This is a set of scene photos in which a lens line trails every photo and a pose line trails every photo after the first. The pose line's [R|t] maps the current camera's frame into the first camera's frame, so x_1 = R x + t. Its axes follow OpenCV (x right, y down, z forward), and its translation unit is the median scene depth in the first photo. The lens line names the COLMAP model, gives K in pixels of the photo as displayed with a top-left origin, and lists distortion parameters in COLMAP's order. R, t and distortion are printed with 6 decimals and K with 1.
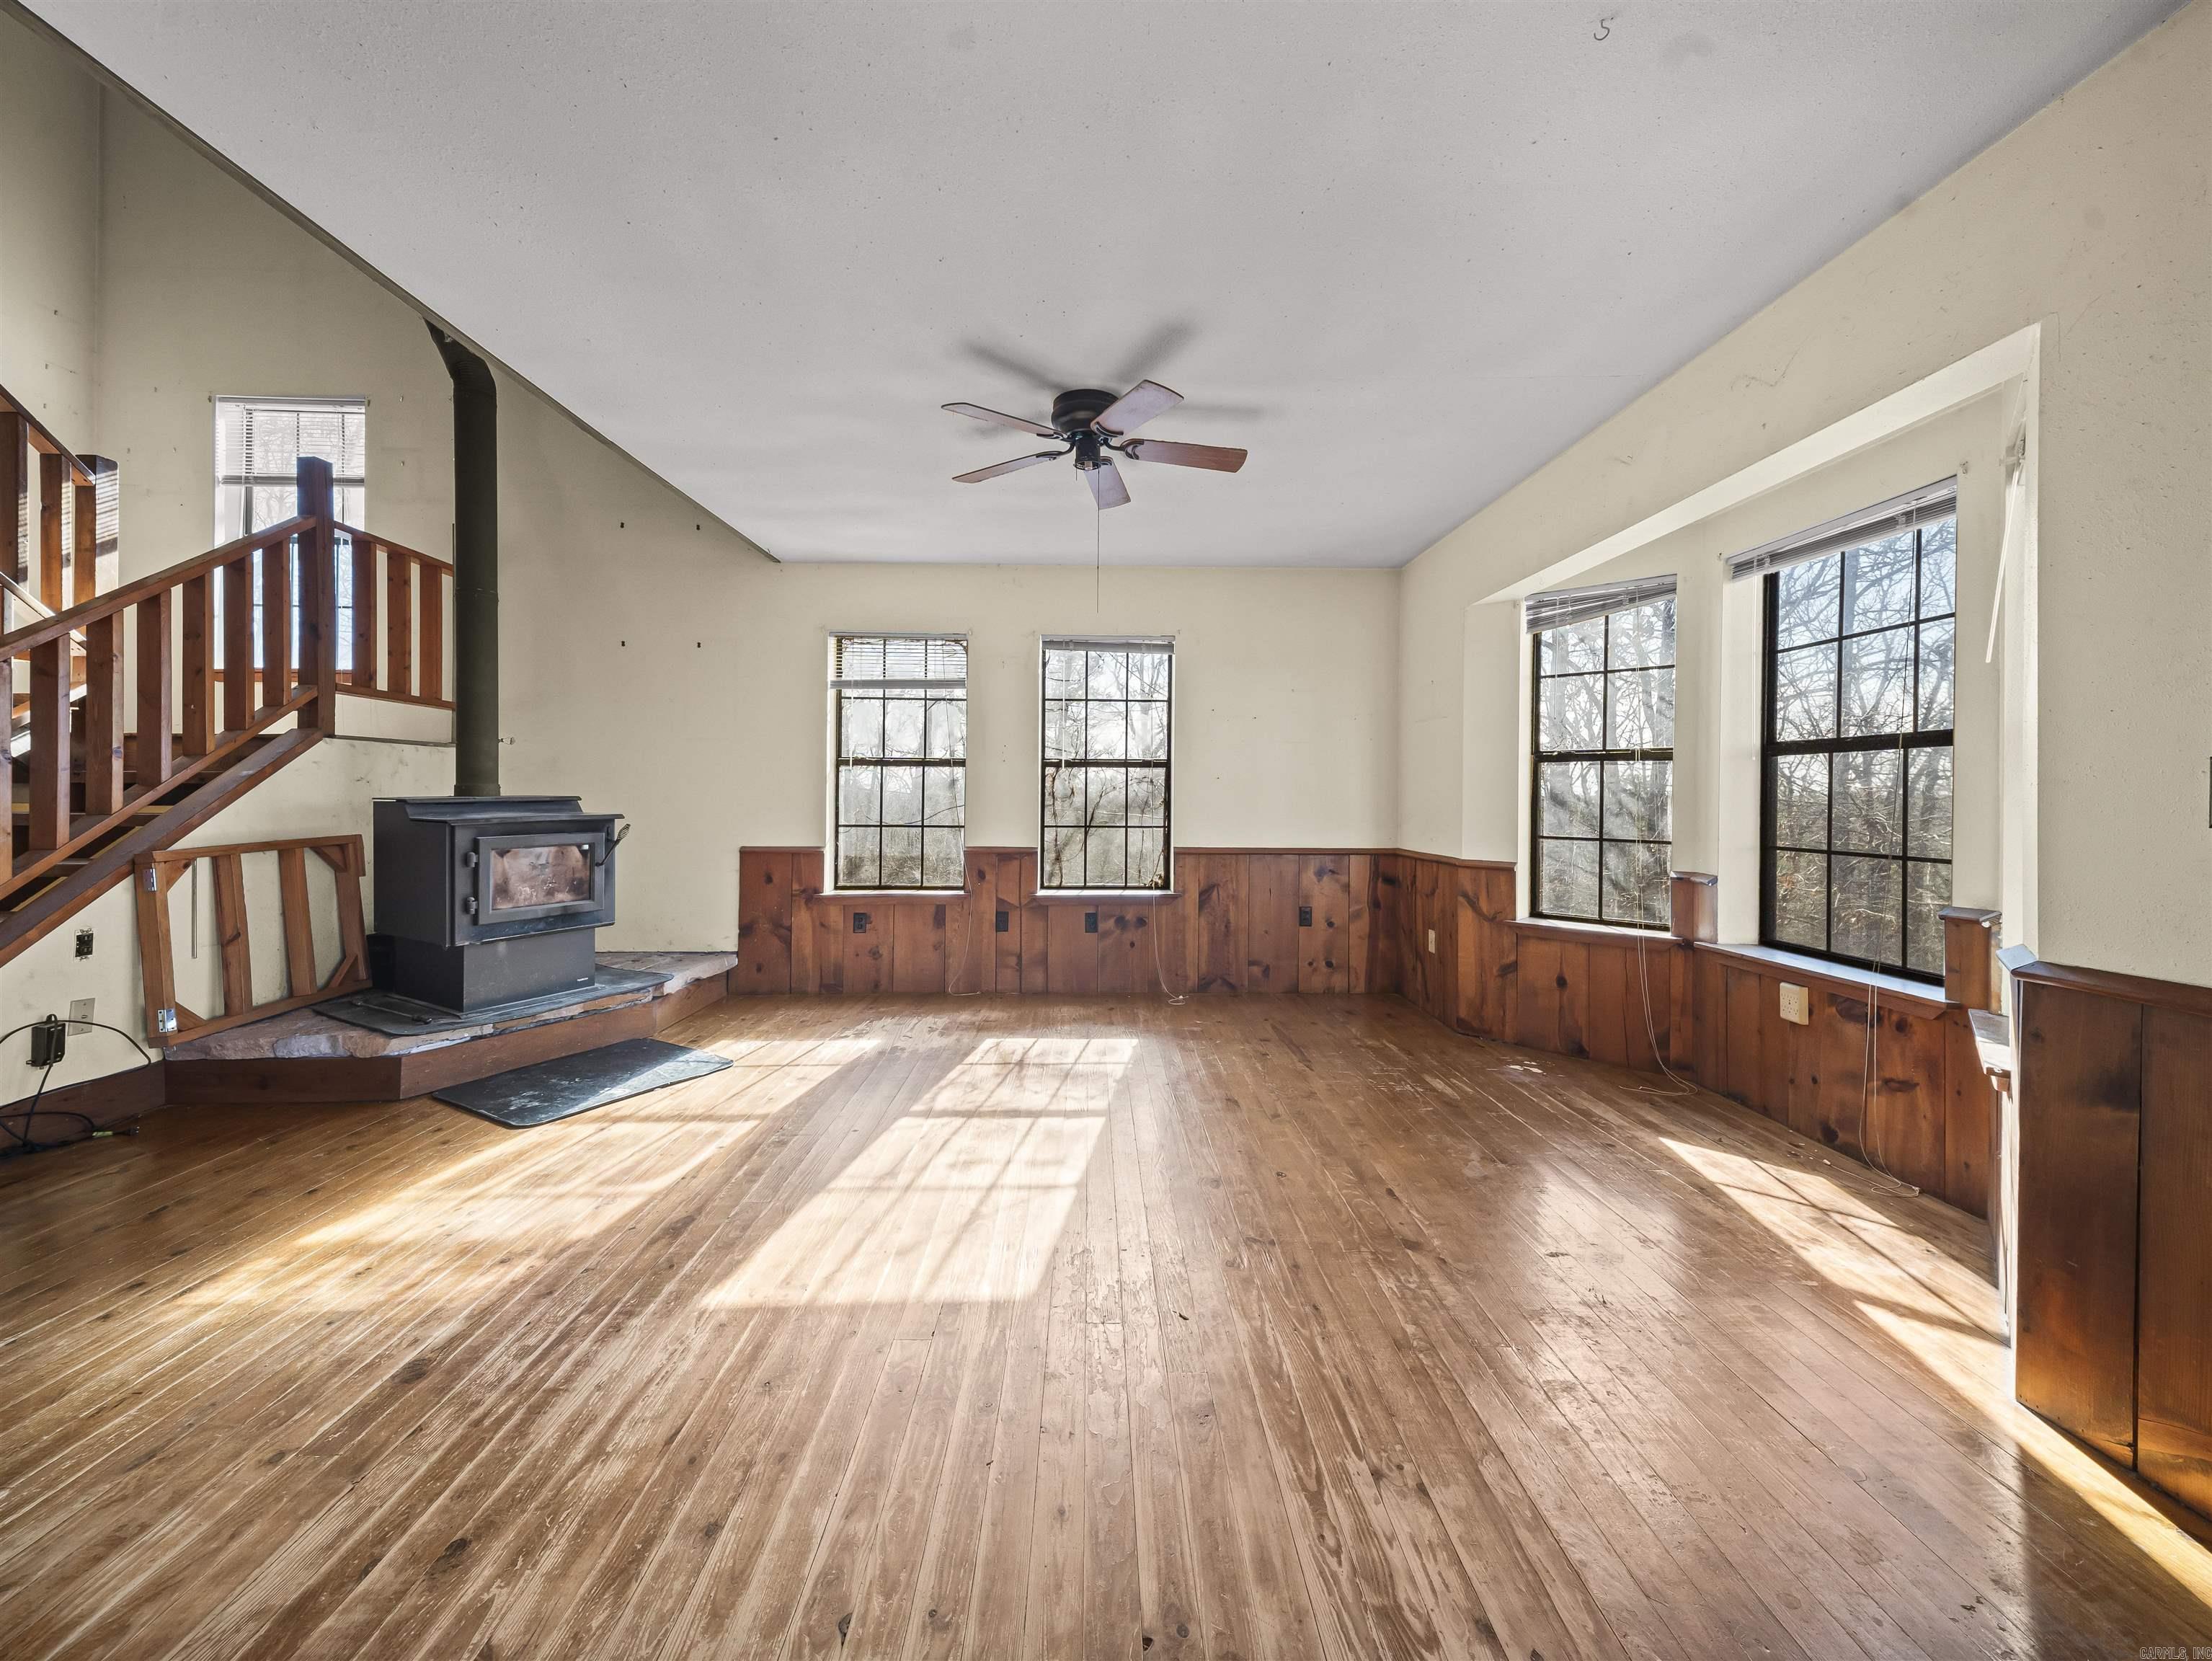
lens RADIAL K [[863.7, 0, 1115.3], [0, 863.7, 793.0], [0, 0, 1]] dist [0.063386, -0.022502]
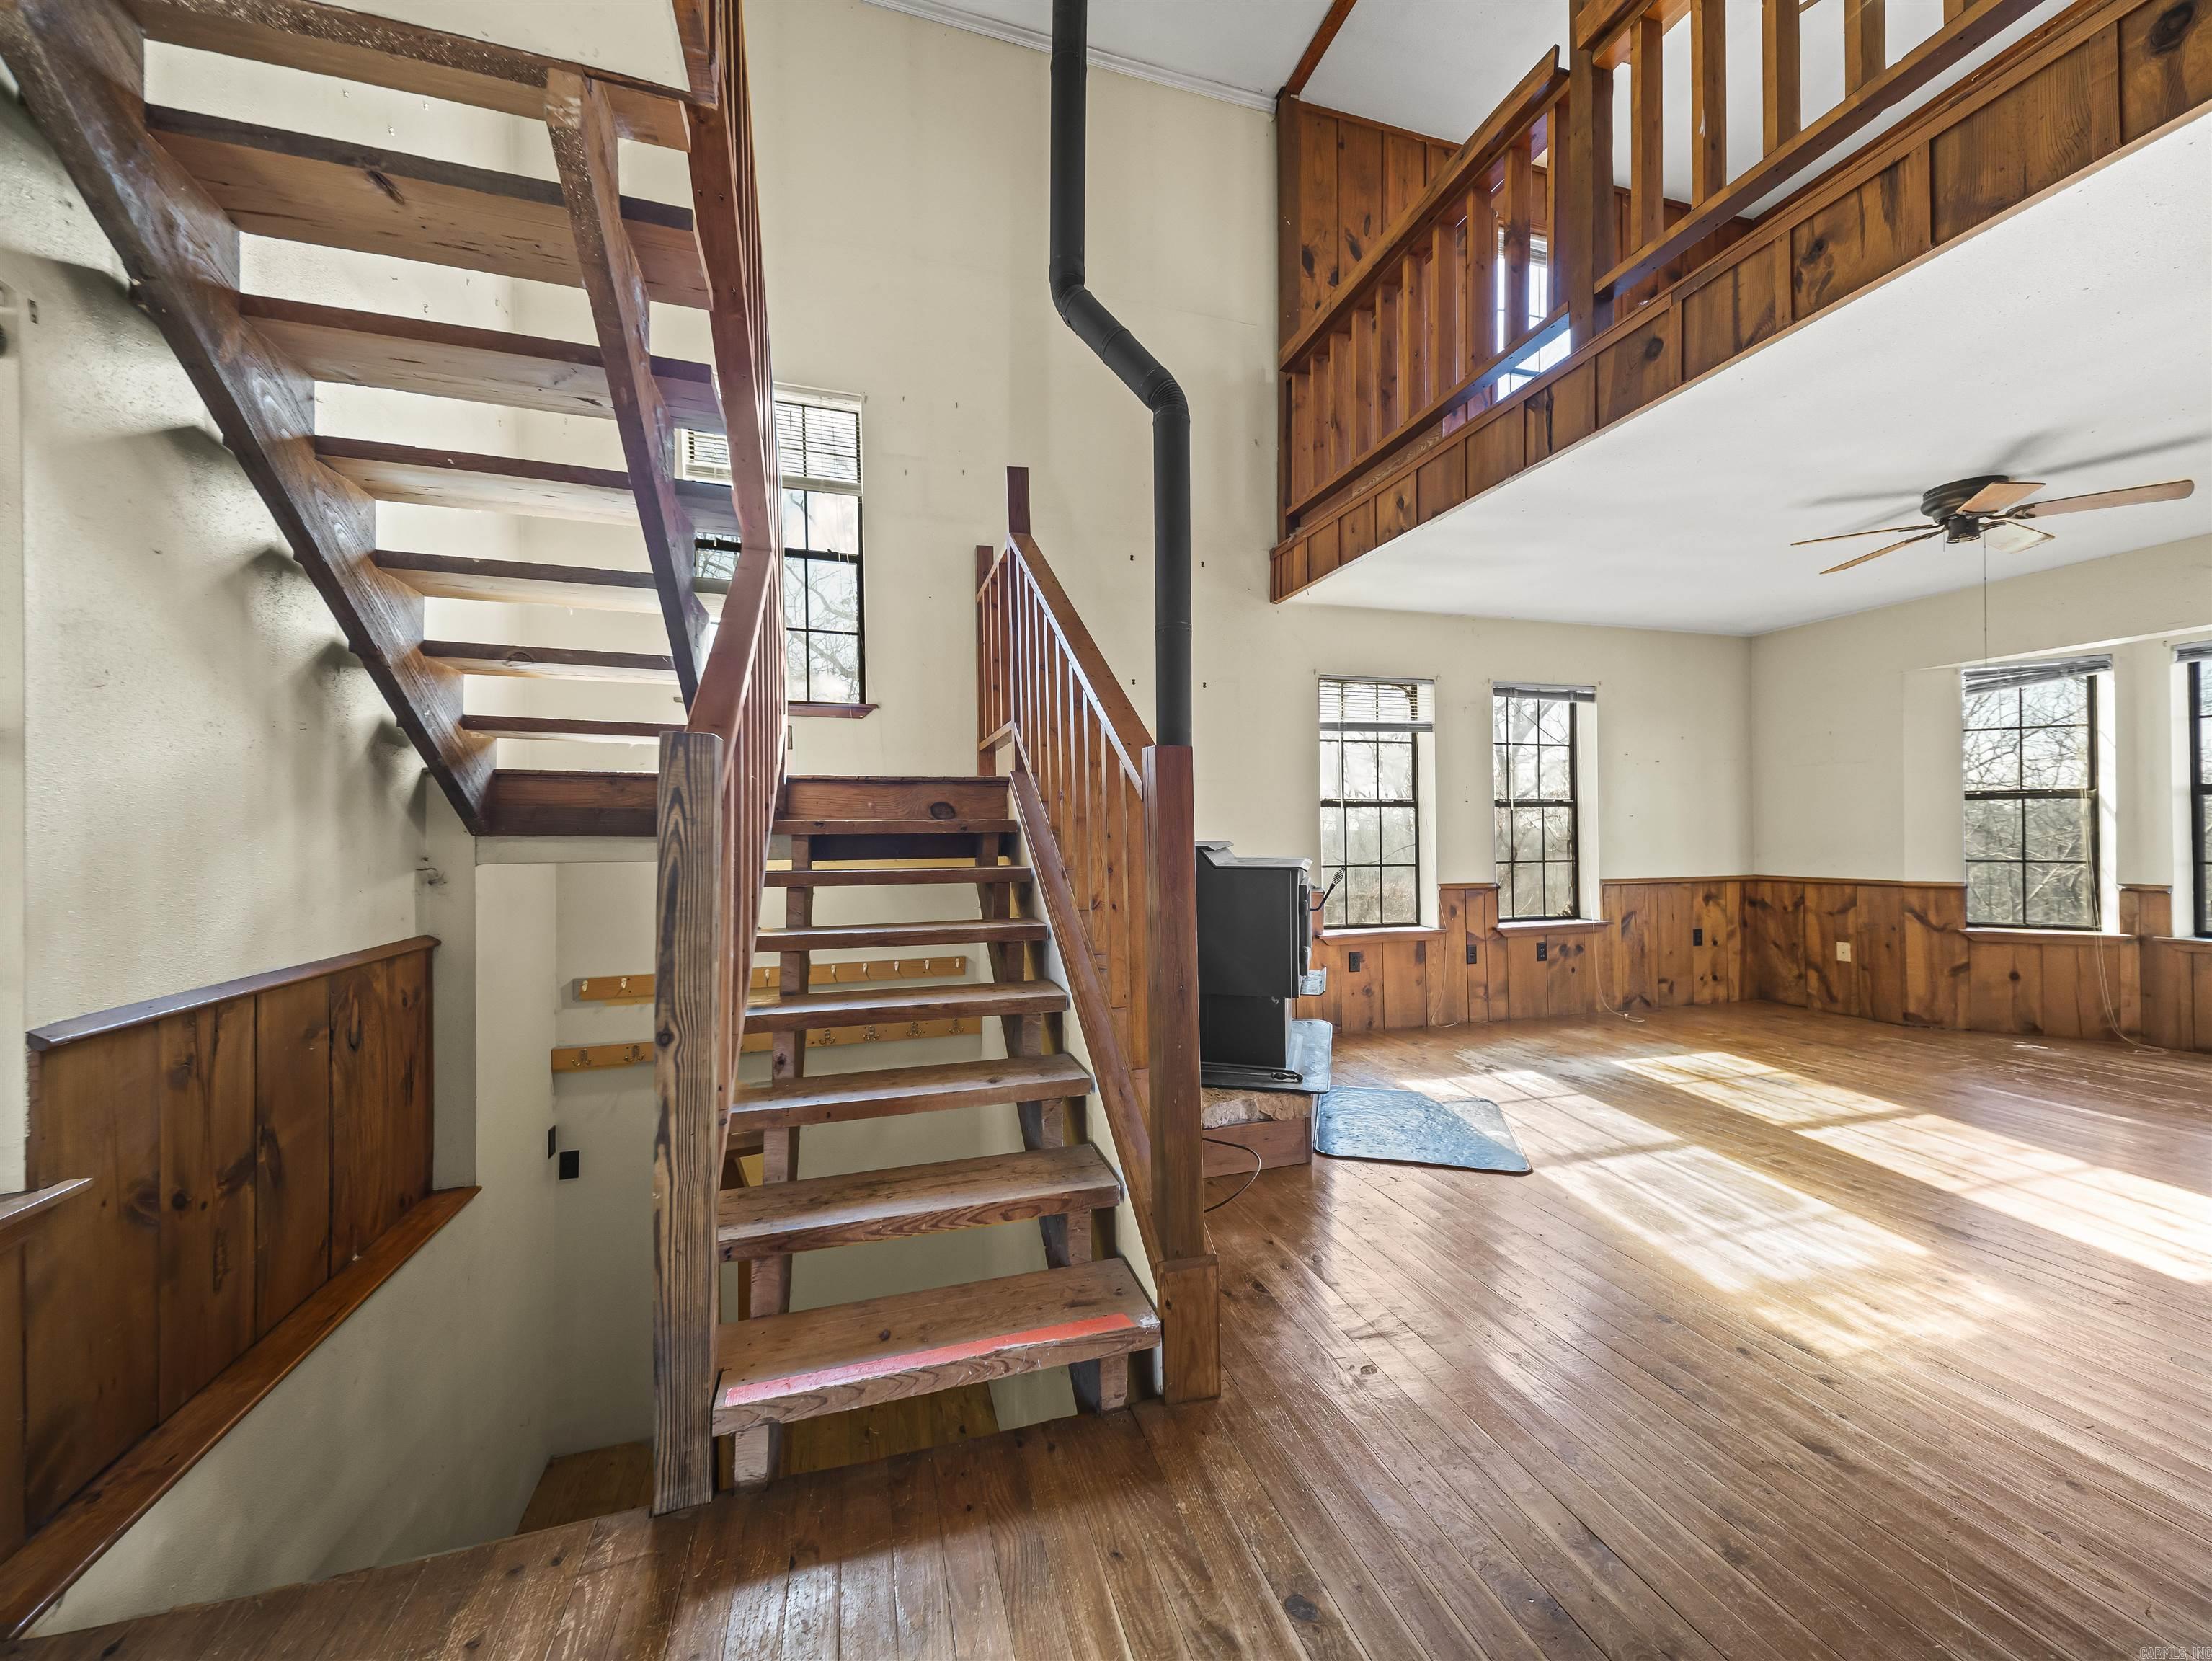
lens RADIAL K [[844.9, 0, 1109.5], [0, 844.9, 832.3], [0, 0, 1]] dist [0.062978, -0.025101]
pose [[0.961677, -0.014439, 0.273803, -1.164971], [0.014580, 0.999893, 0.001519, -0.010958], [-0.273796, 0.002532, 0.961785, 0.167937]]
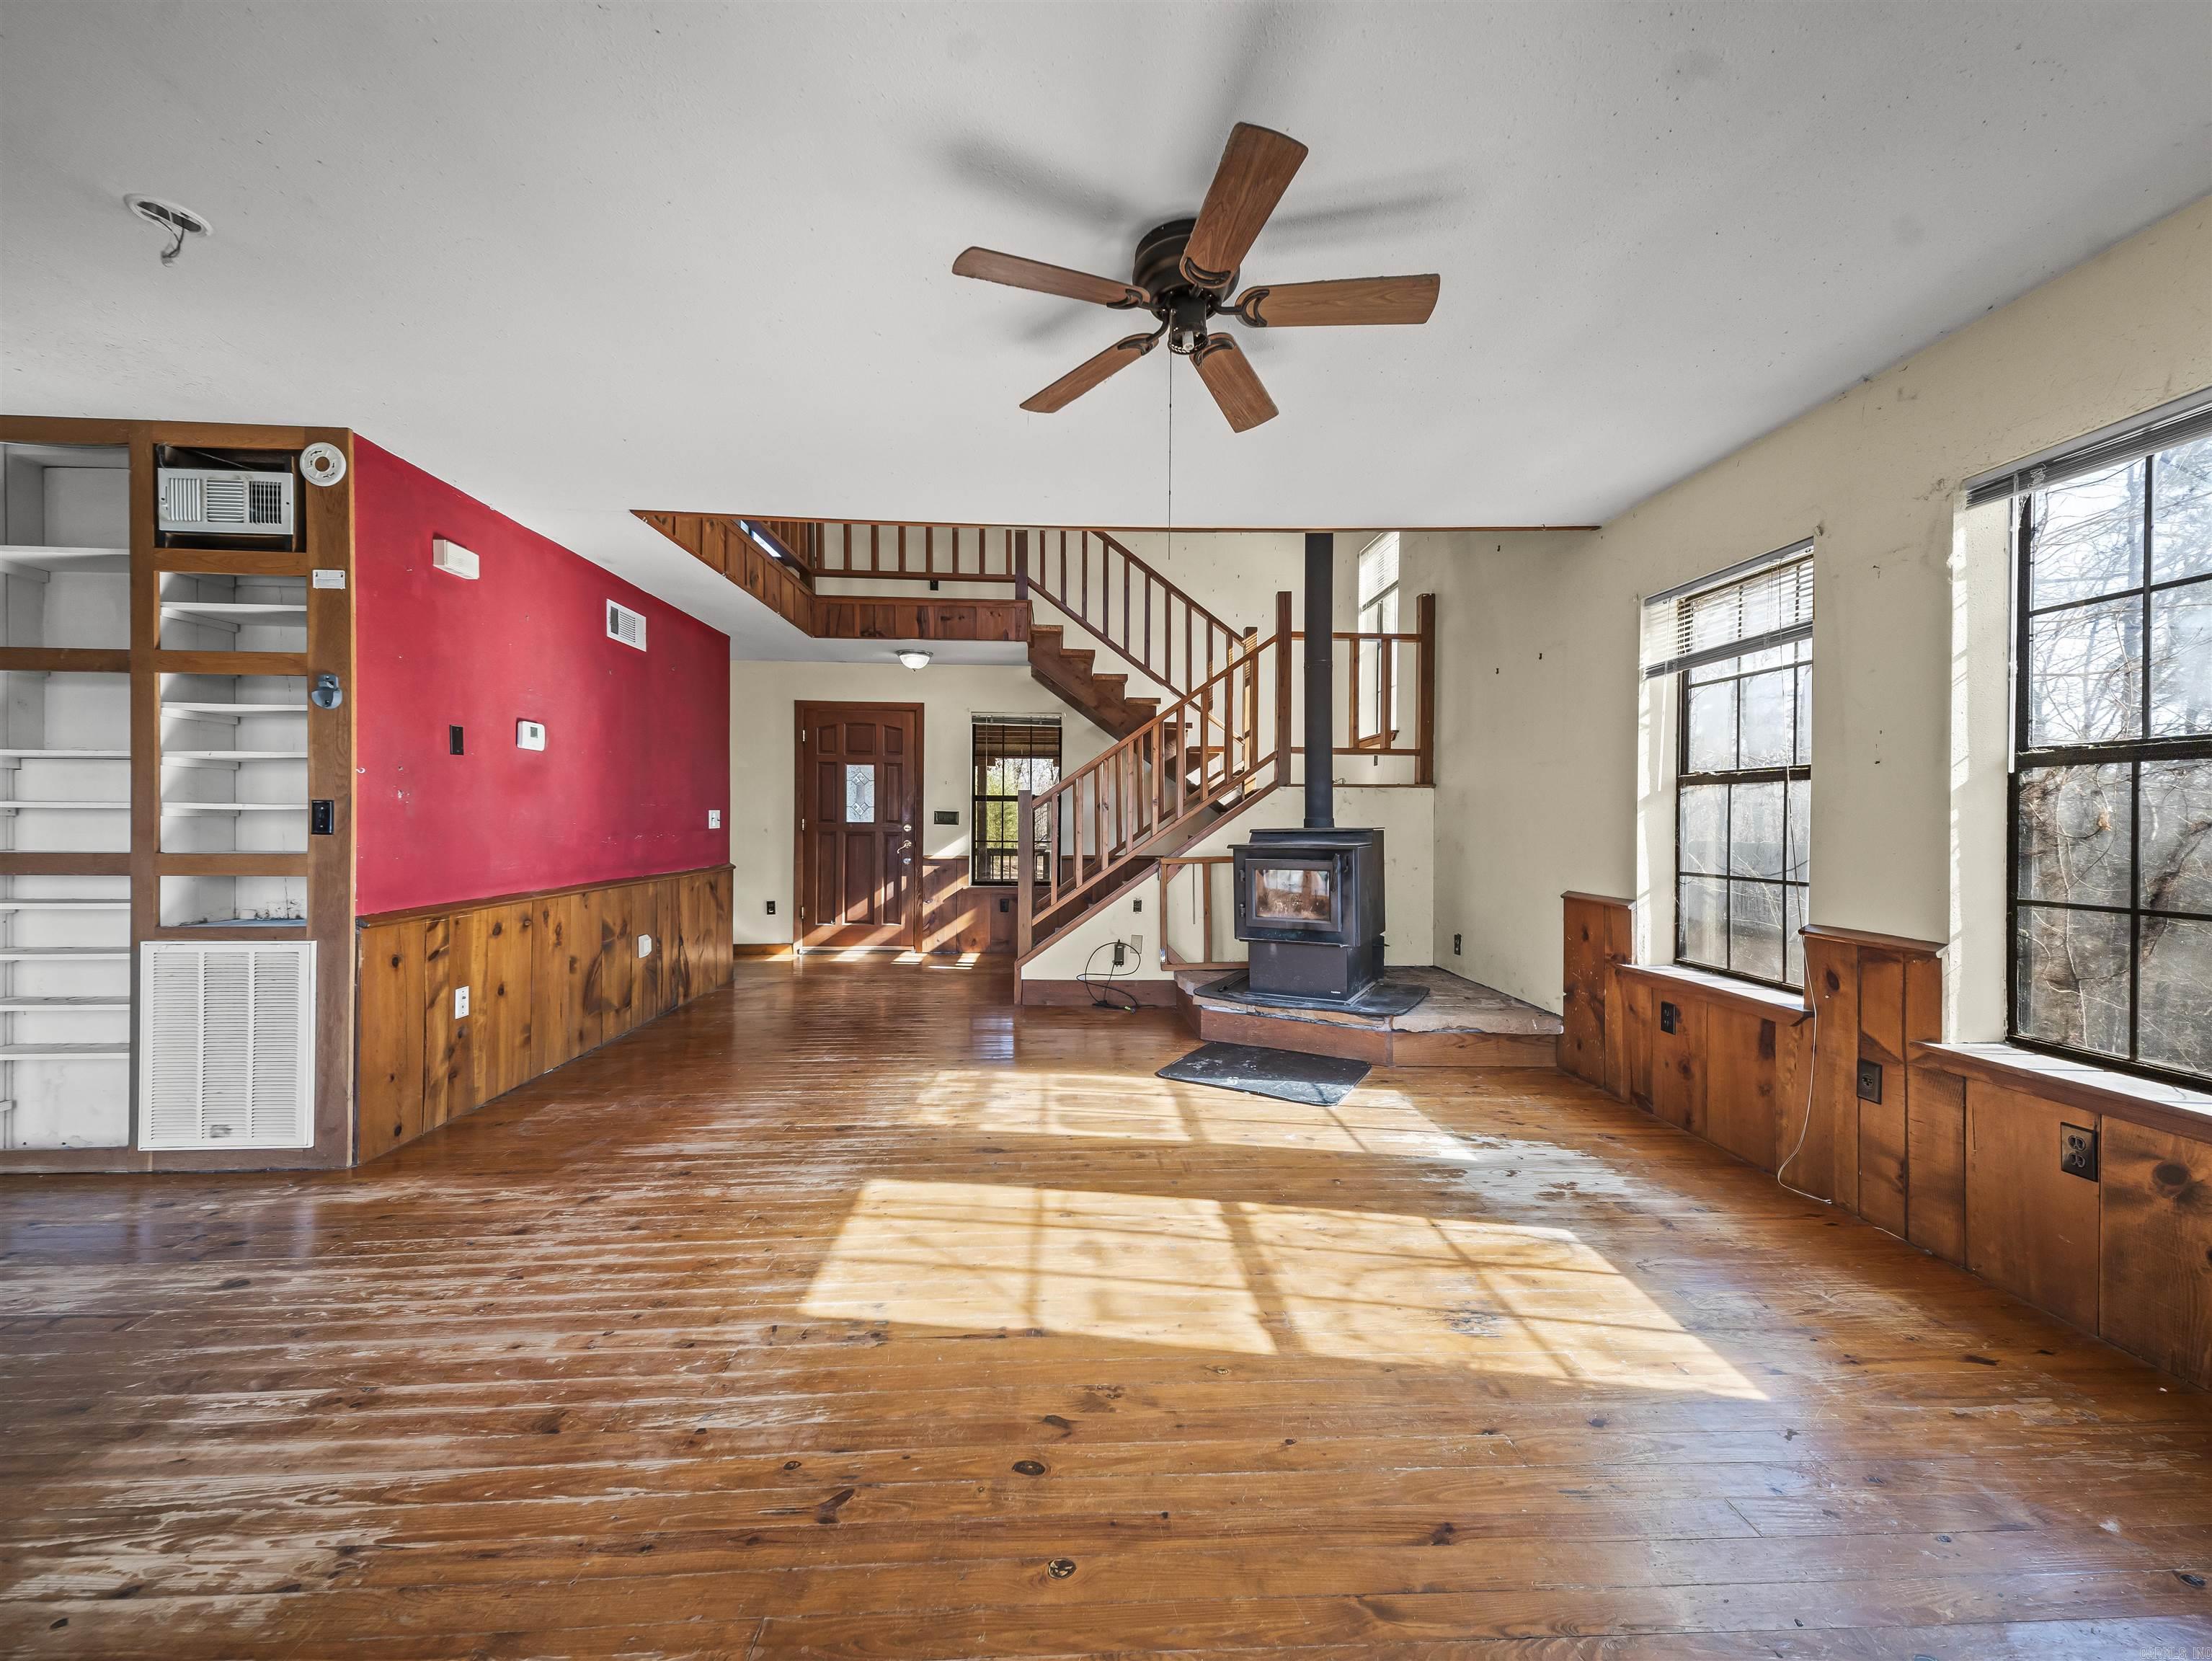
lens RADIAL K [[848.2, 0, 1093.4], [0, 848.2, 821.6], [0, 0, 1]] dist [0.056474, -0.019507]
pose [[0.014625, -0.003557, -0.999887, 0.523740], [-0.002292, 0.999991, -0.003591, -0.000401], [0.999890, 0.002344, 0.014617, 0.749579]]
